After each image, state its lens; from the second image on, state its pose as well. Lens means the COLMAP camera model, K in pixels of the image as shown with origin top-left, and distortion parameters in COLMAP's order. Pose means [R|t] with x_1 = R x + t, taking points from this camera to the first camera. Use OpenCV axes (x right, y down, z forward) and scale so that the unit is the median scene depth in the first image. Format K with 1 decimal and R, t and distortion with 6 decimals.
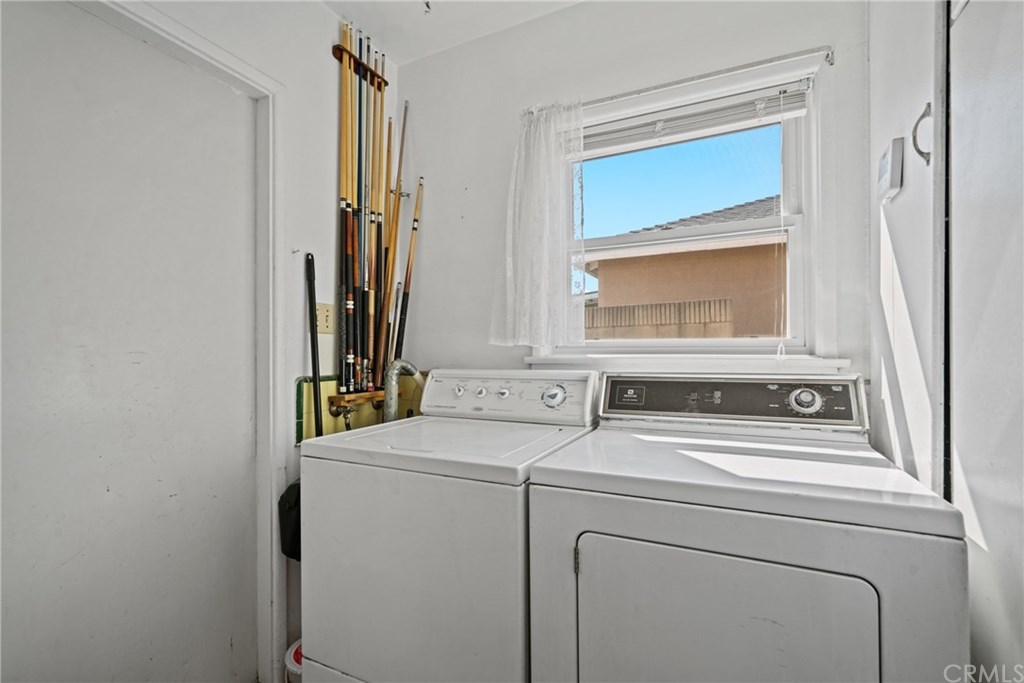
lens RADIAL K [[461.4, 0, 508.4], [0, 461.4, 346.1], [0, 0, 1]] dist [-0.003539, 0.000344]
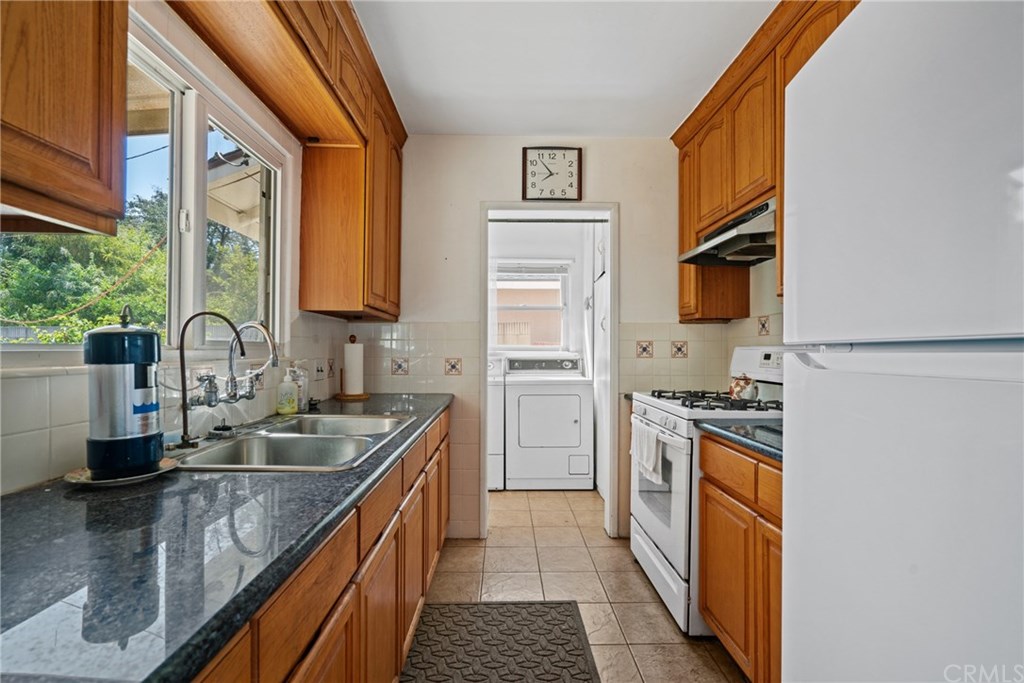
lens RADIAL K [[461.4, 0, 512.6], [0, 461.4, 344.9], [0, 0, 1]] dist [-0.003539, 0.000344]
pose [[0.884497, 0.009419, 0.466451, -1.216434], [-0.009627, 0.999952, -0.001938, -0.015205], [-0.466447, -0.002777, 0.884545, -1.706621]]
